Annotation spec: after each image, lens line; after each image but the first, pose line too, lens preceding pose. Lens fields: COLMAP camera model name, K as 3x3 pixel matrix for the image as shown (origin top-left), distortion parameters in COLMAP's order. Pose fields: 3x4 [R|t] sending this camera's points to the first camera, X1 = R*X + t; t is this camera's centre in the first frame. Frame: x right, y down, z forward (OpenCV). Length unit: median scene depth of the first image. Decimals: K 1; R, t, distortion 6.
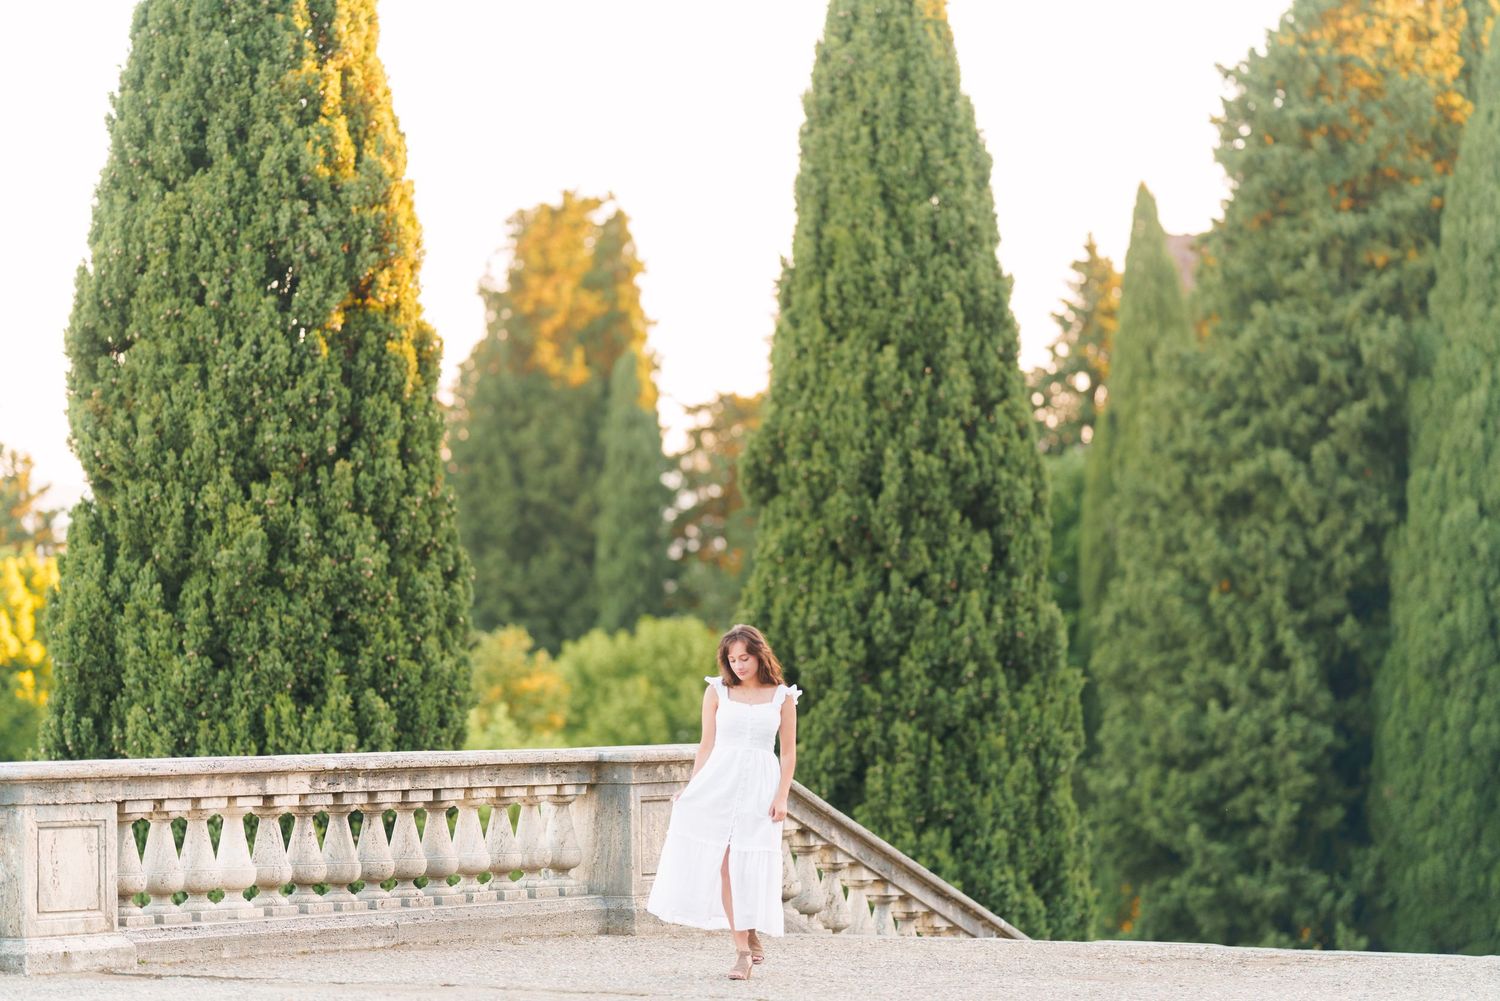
lens RADIAL K [[5691.8, 0, 750.0], [0, 5691.8, 500.5], [0, 0, 1]] dist [0.341200, -1.935051]
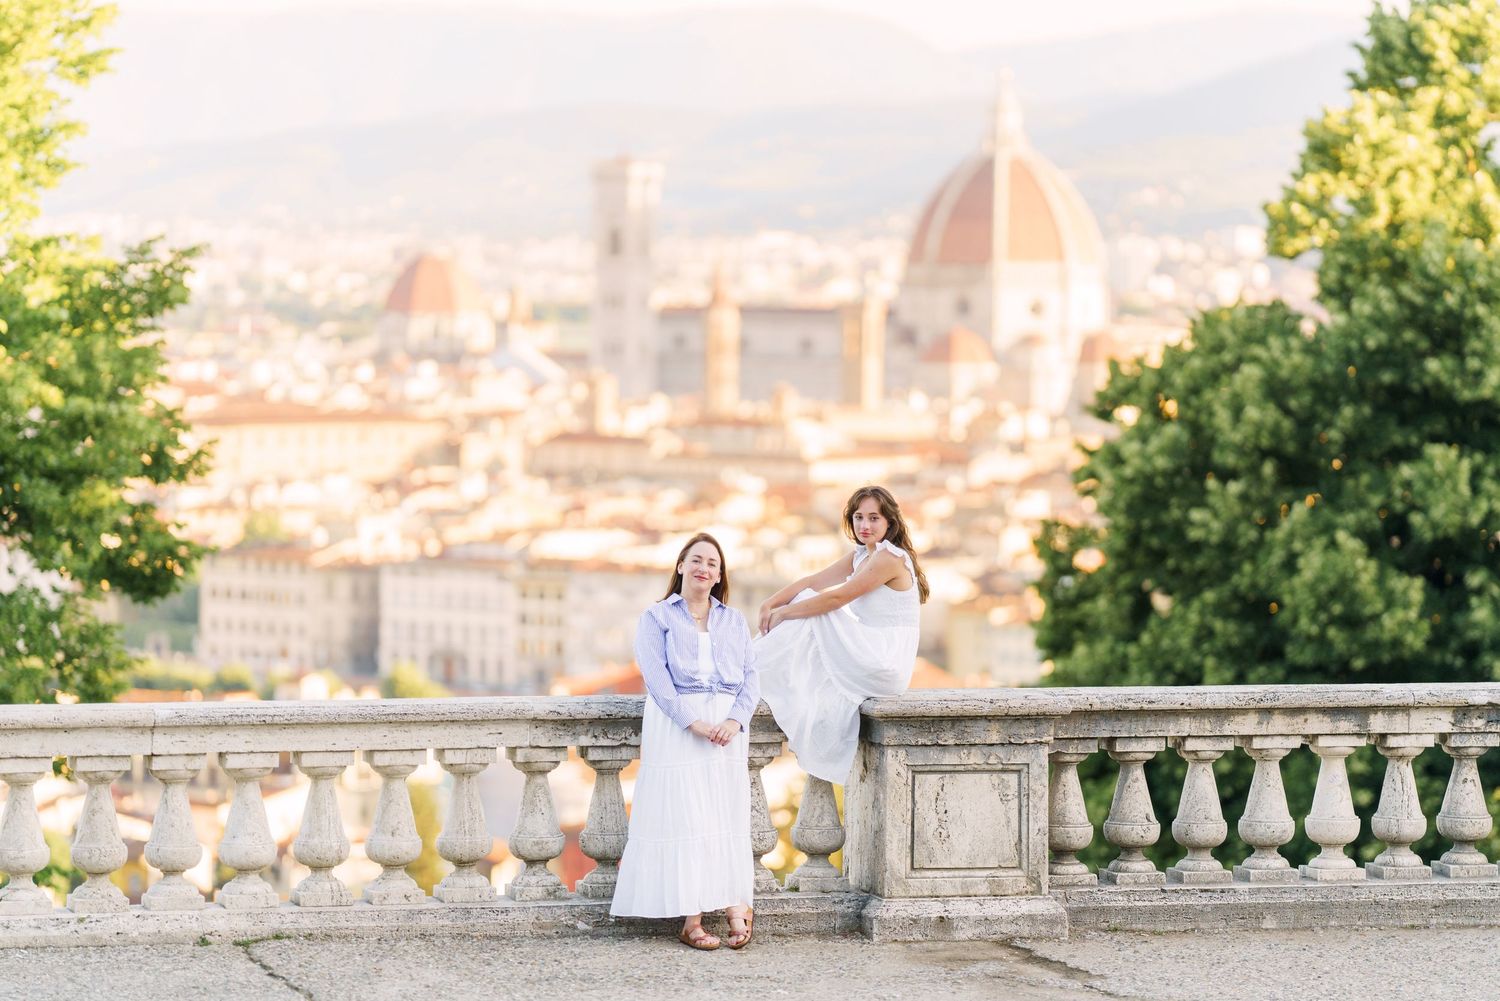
lens RADIAL K [[5796.9, 0, 750.0], [0, 5796.9, 500.5], [0, 0, 1]] dist [0.355409, -2.395771]
pose [[0.727588, 0.043360, -0.684643, 0.308180], [0.010011, 0.997223, 0.073795, -0.032947], [0.685942, -0.060547, 0.725133, 0.233973]]
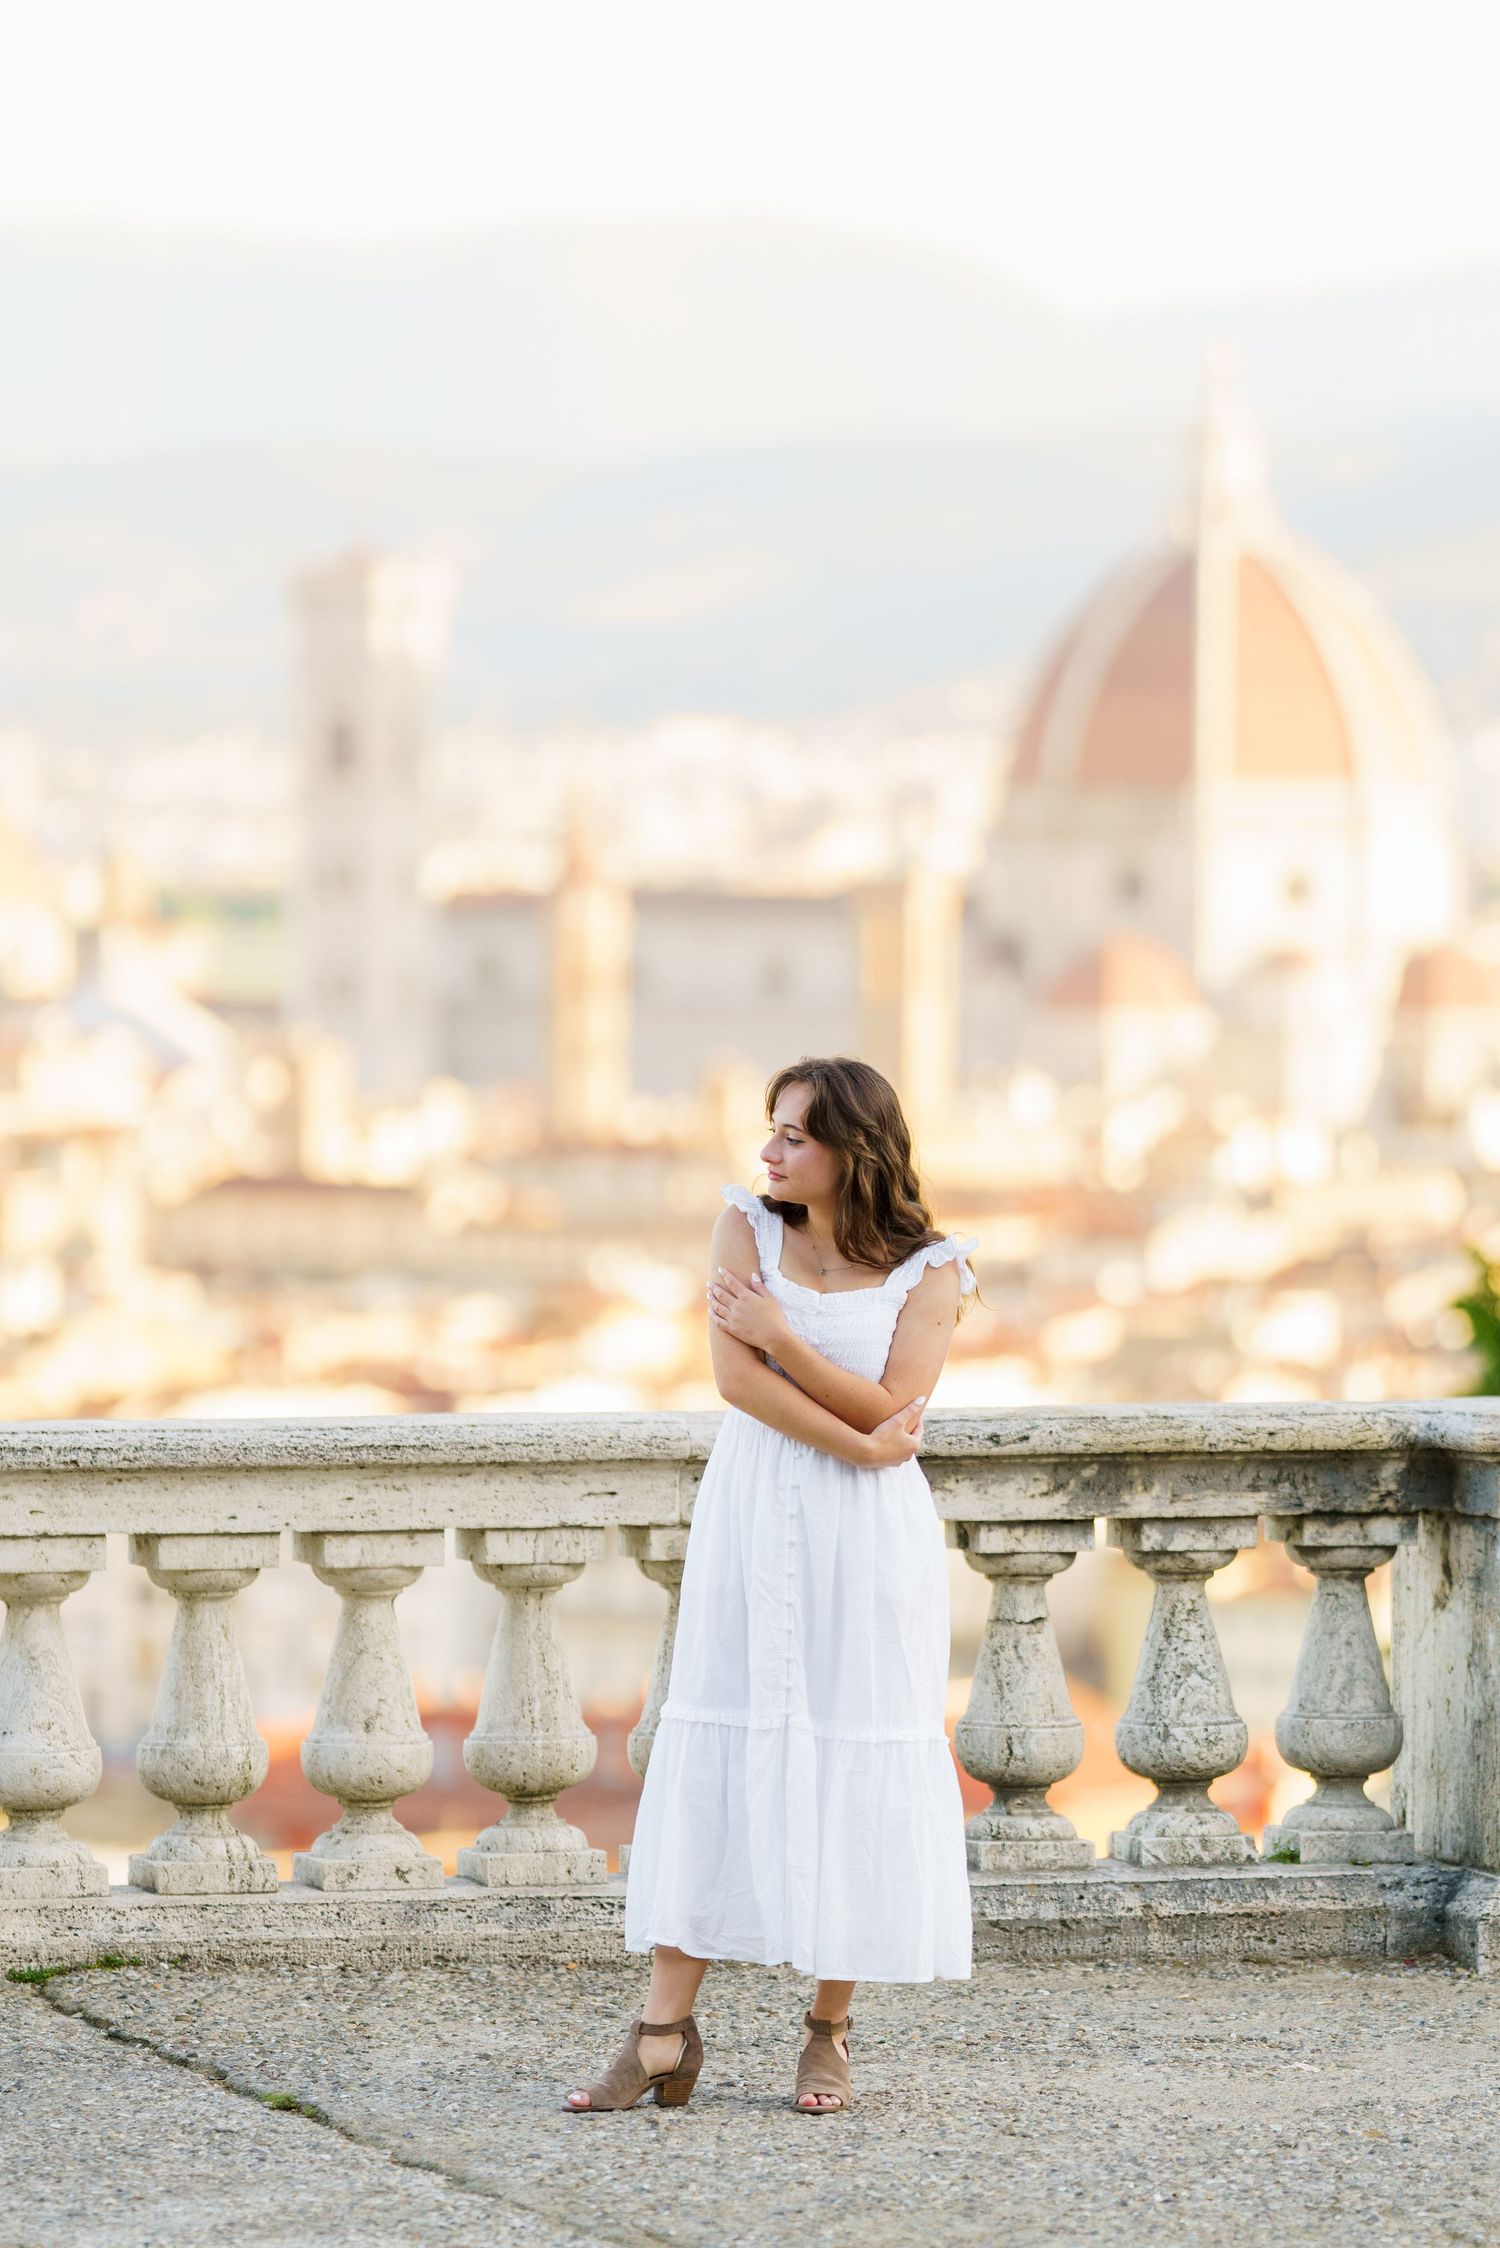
lens RADIAL K [[13073.0, 0, 750.0], [0, 13073.0, 1124.0], [0, 0, 1]] dist [0.224501, 12.706689]
pose [[0.736322, 0.025934, -0.676134, 0.278684], [0.015370, 0.998366, 0.055033, -0.013819], [0.676457, -0.050914, 0.734720, 0.226593]]
